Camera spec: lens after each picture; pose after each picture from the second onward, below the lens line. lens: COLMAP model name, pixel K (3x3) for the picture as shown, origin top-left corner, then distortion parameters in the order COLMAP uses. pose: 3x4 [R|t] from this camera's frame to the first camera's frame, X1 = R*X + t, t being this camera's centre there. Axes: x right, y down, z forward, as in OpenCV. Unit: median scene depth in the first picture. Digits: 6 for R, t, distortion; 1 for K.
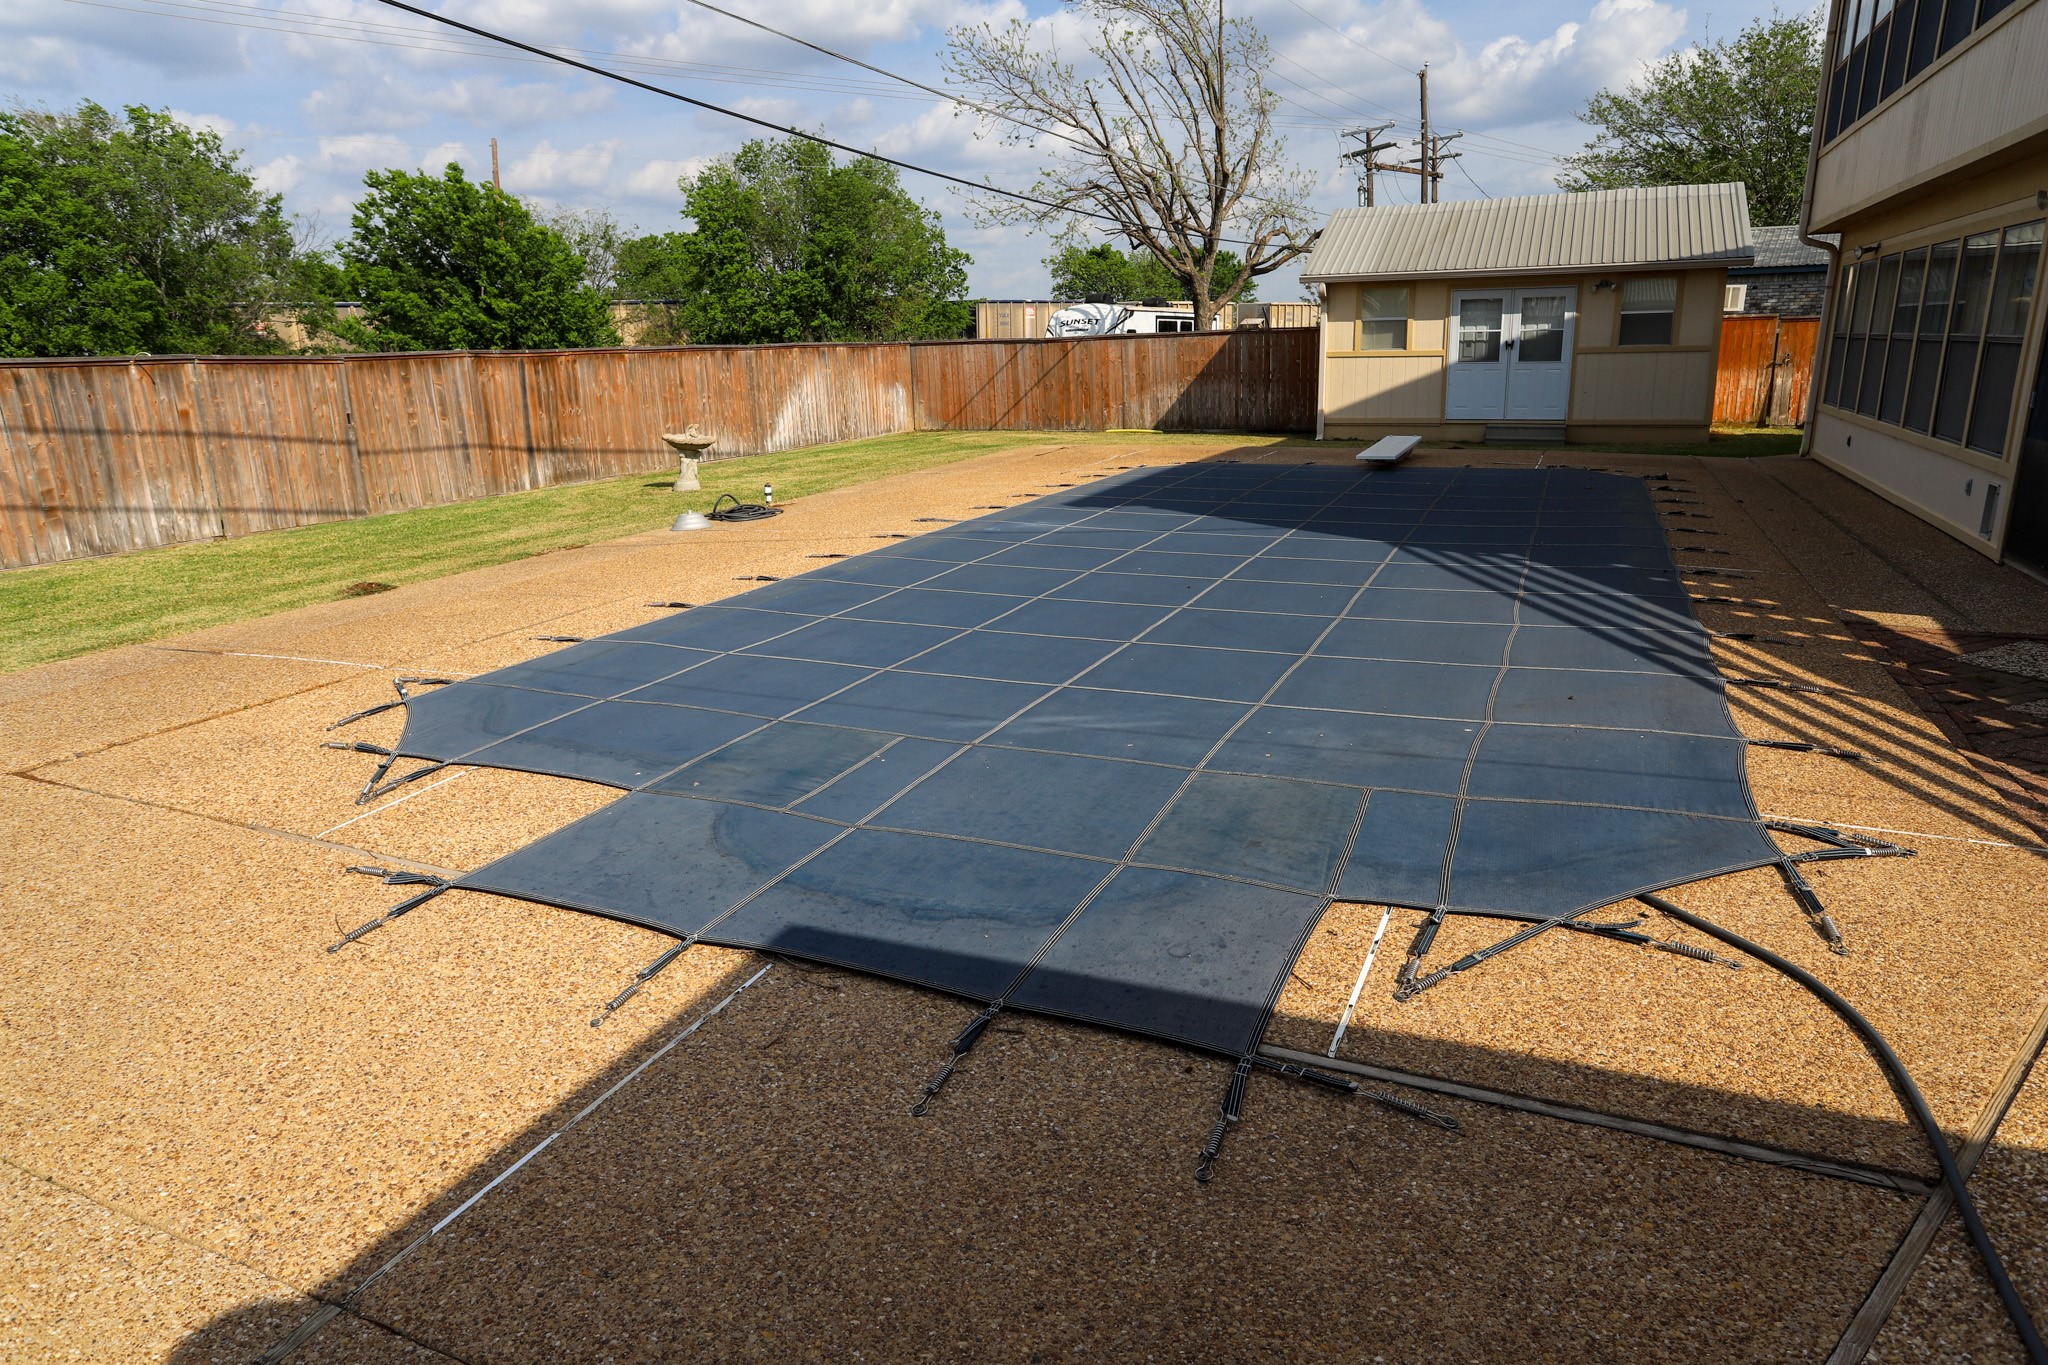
lens RADIAL K [[1211.5, 0, 1020.7], [0, 1211.5, 673.8], [0, 0, 1]] dist [-0.024335, -0.000171]
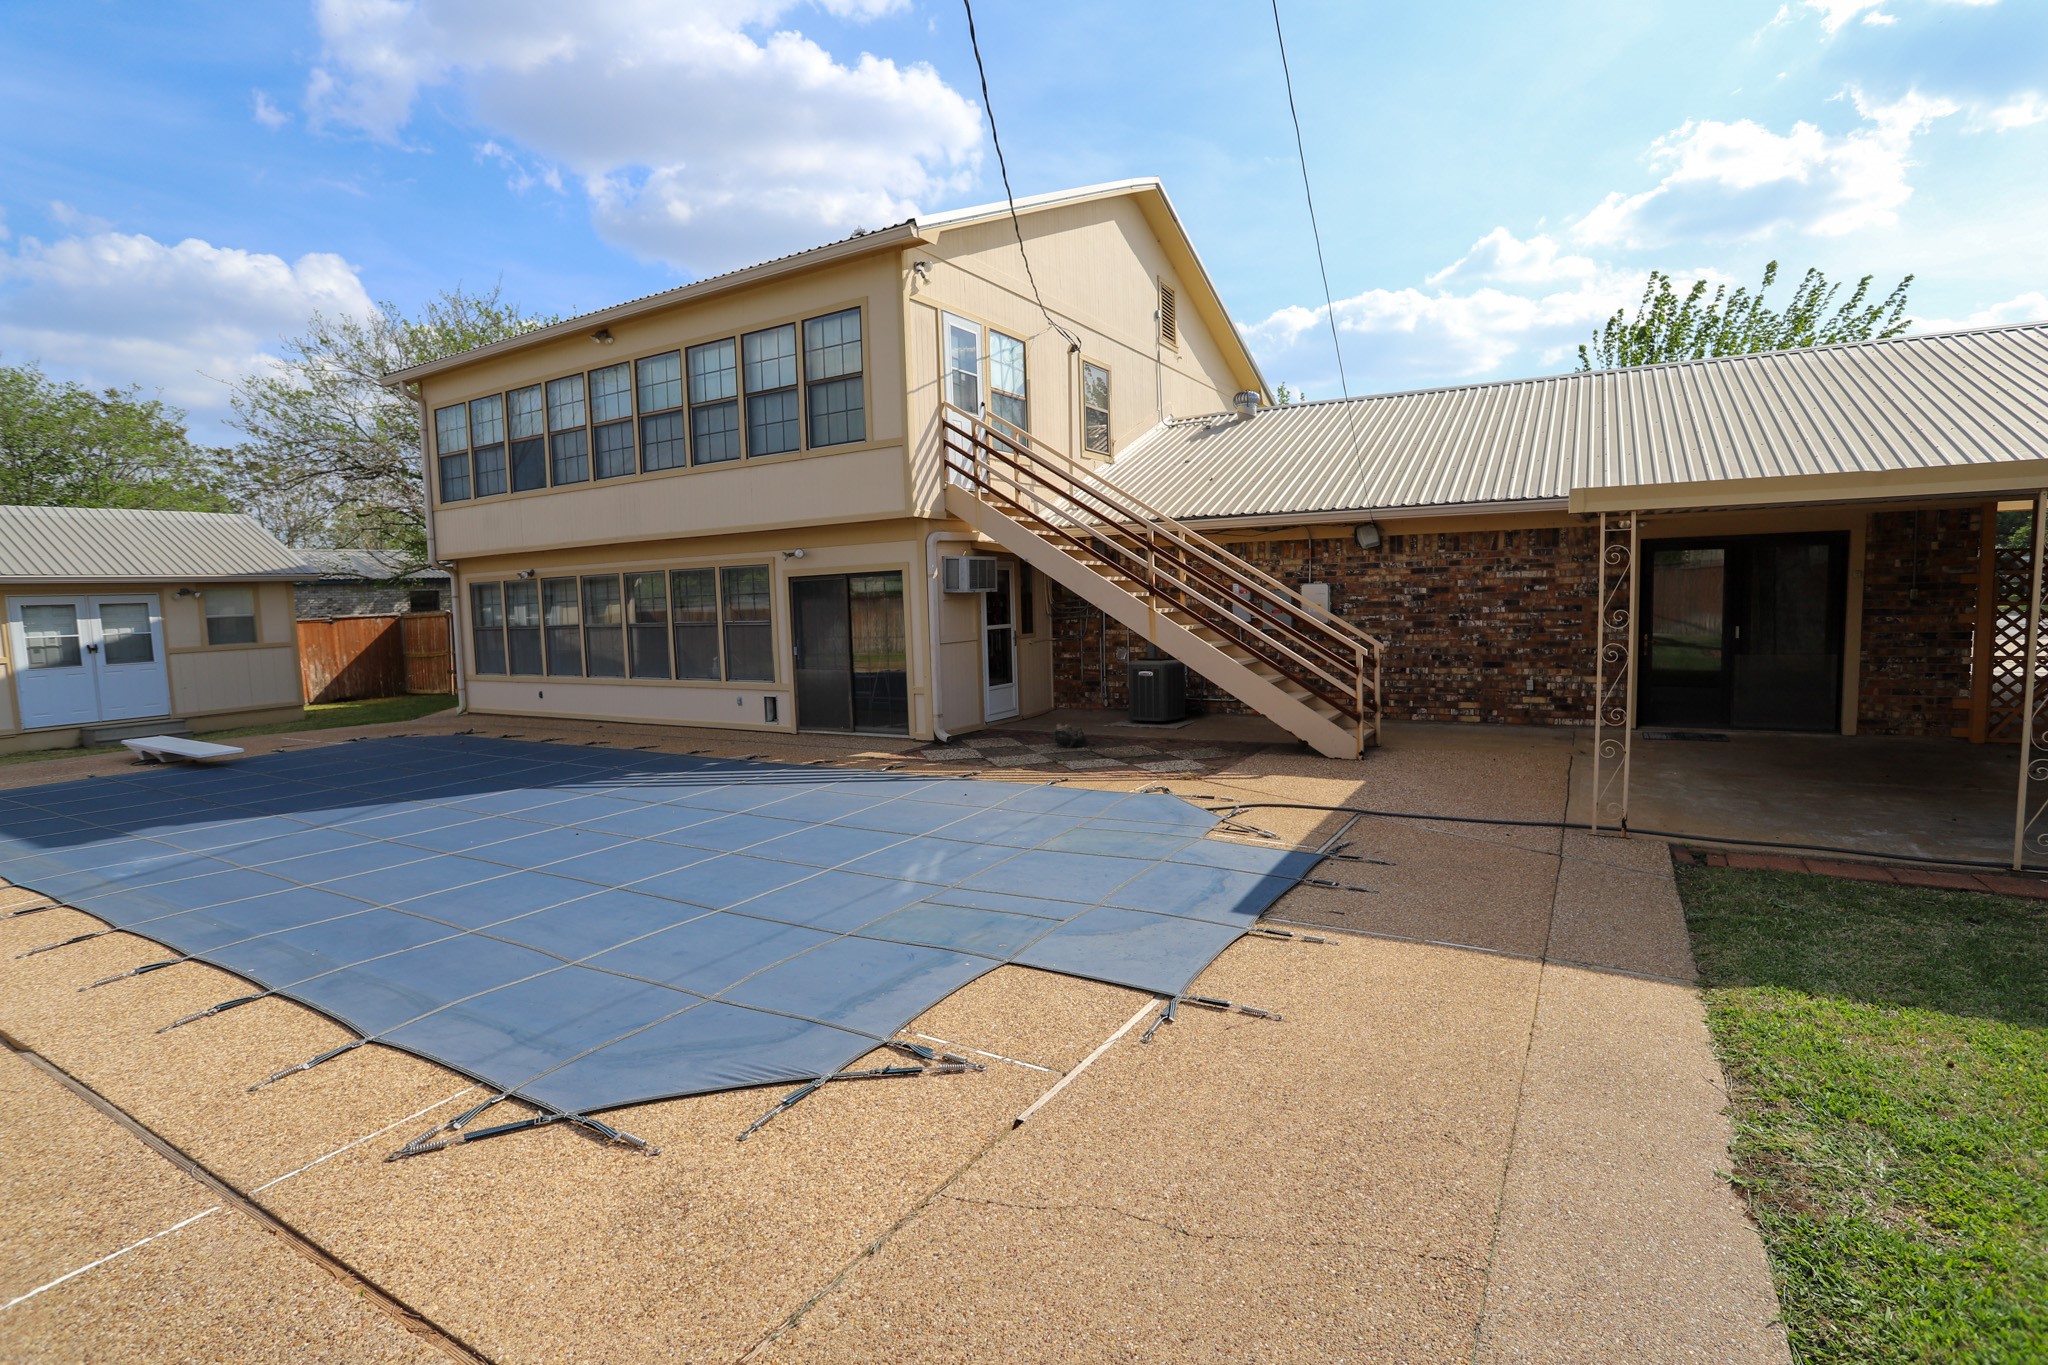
lens RADIAL K [[957.1, 0, 1032.7], [0, 957.1, 679.4], [0, 0, 1]] dist [-0.034461, 0.002391]
pose [[0.123171, -0.061668, 0.990467, -0.264935], [0.287916, 0.957360, 0.023803, -0.041227], [-0.949702, 0.282239, 0.135675, 0.157720]]
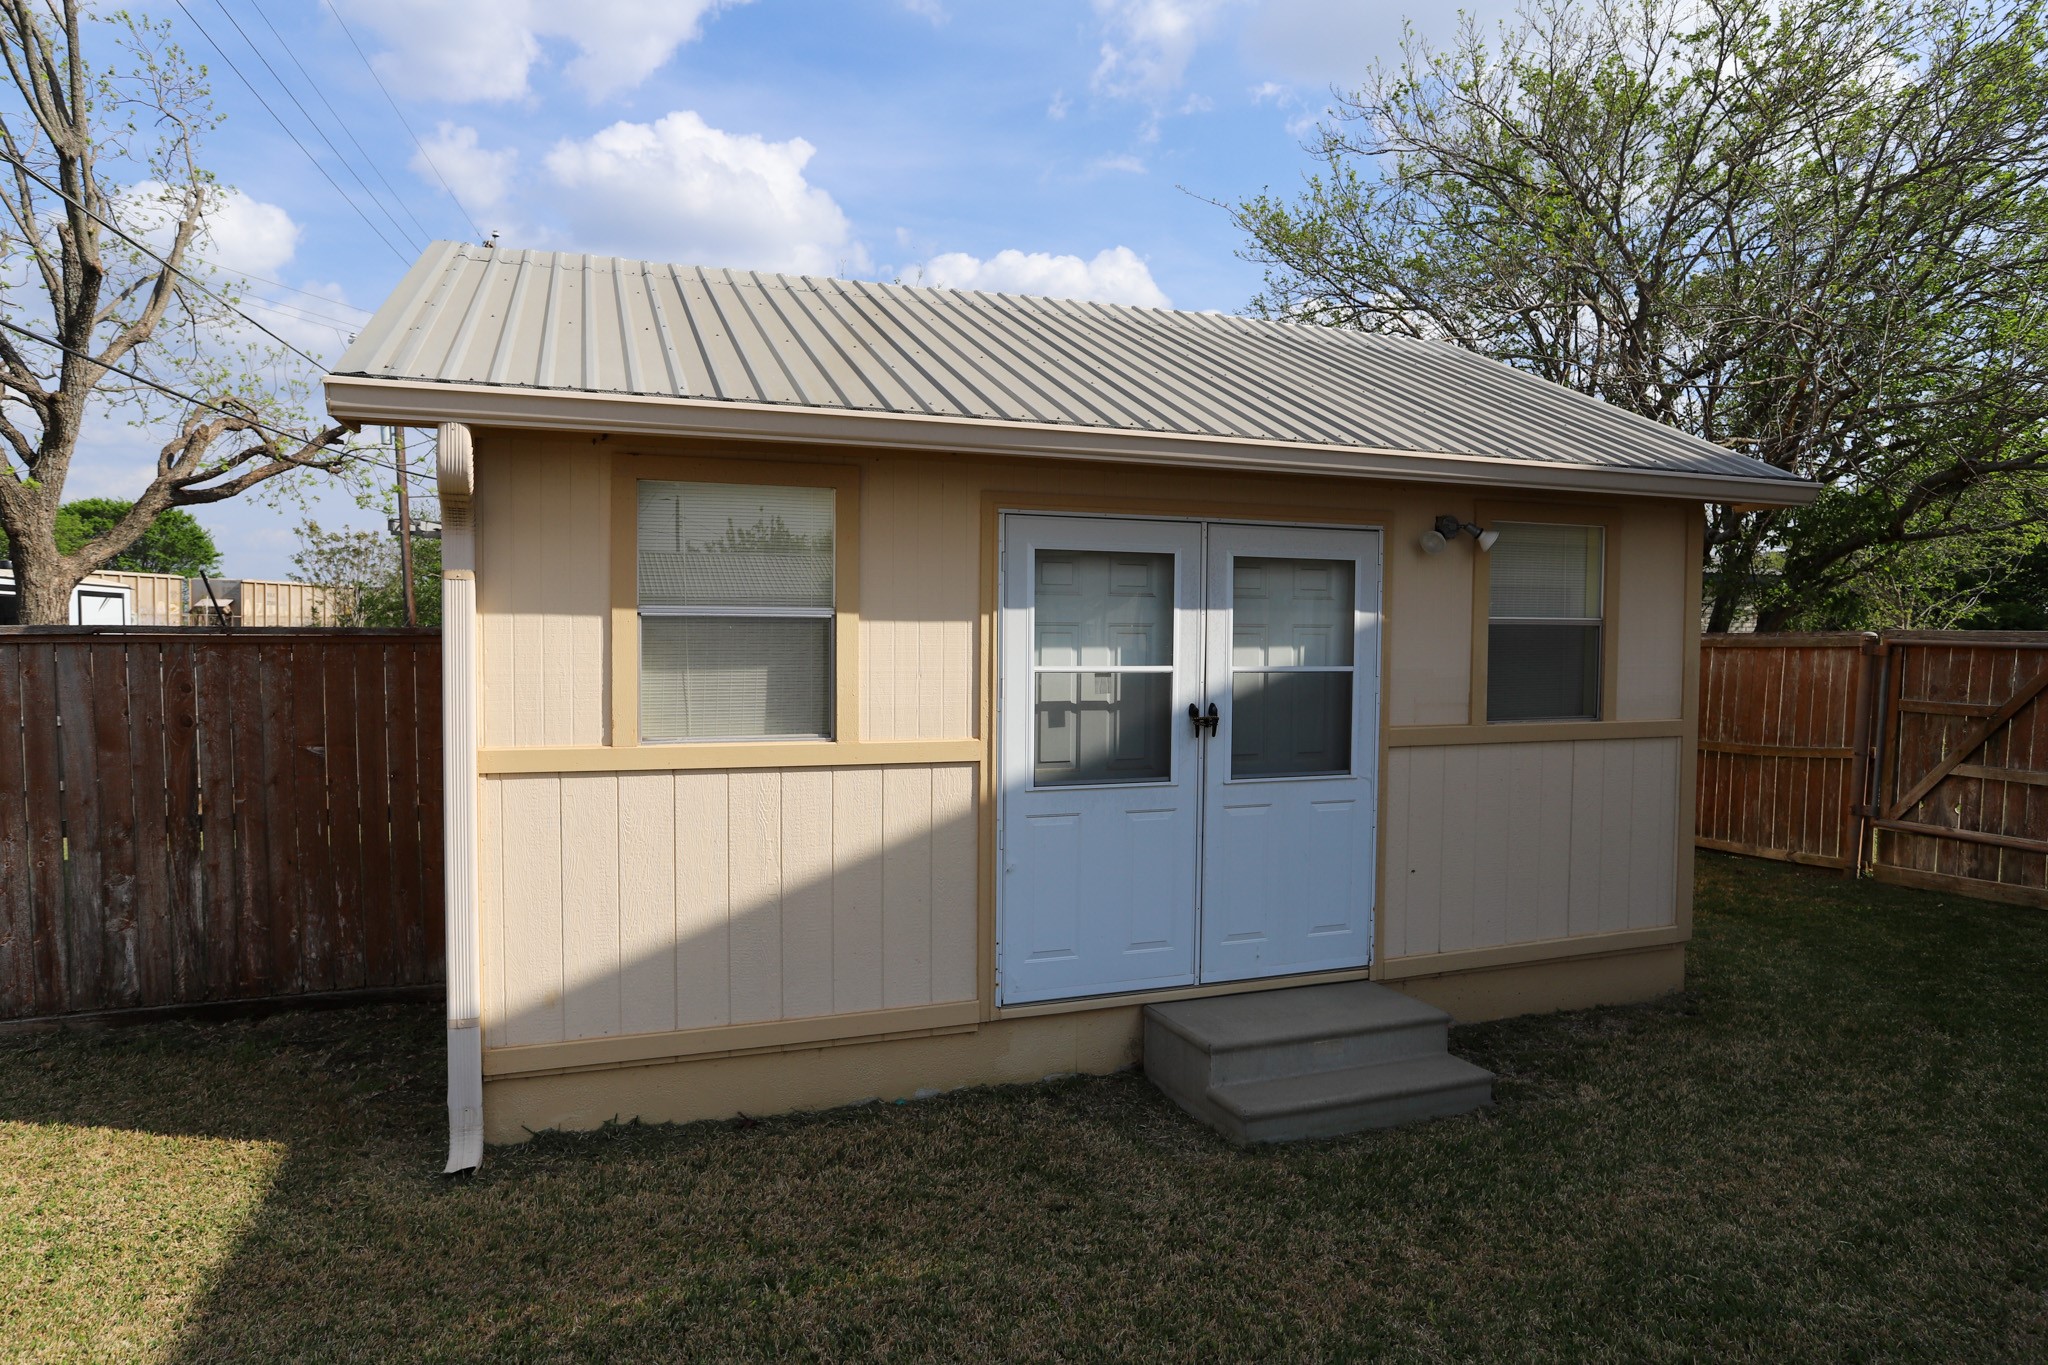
lens RADIAL K [[1211.5, 0, 1011.0], [0, 1211.5, 680.9], [0, 0, 1]] dist [-0.024335, -0.000171]
pose [[0.722767, 0.003246, 0.691085, 0.186791], [0.154479, 0.973928, -0.166136, -0.243889], [-0.673606, 0.226836, 0.703421, 0.838872]]
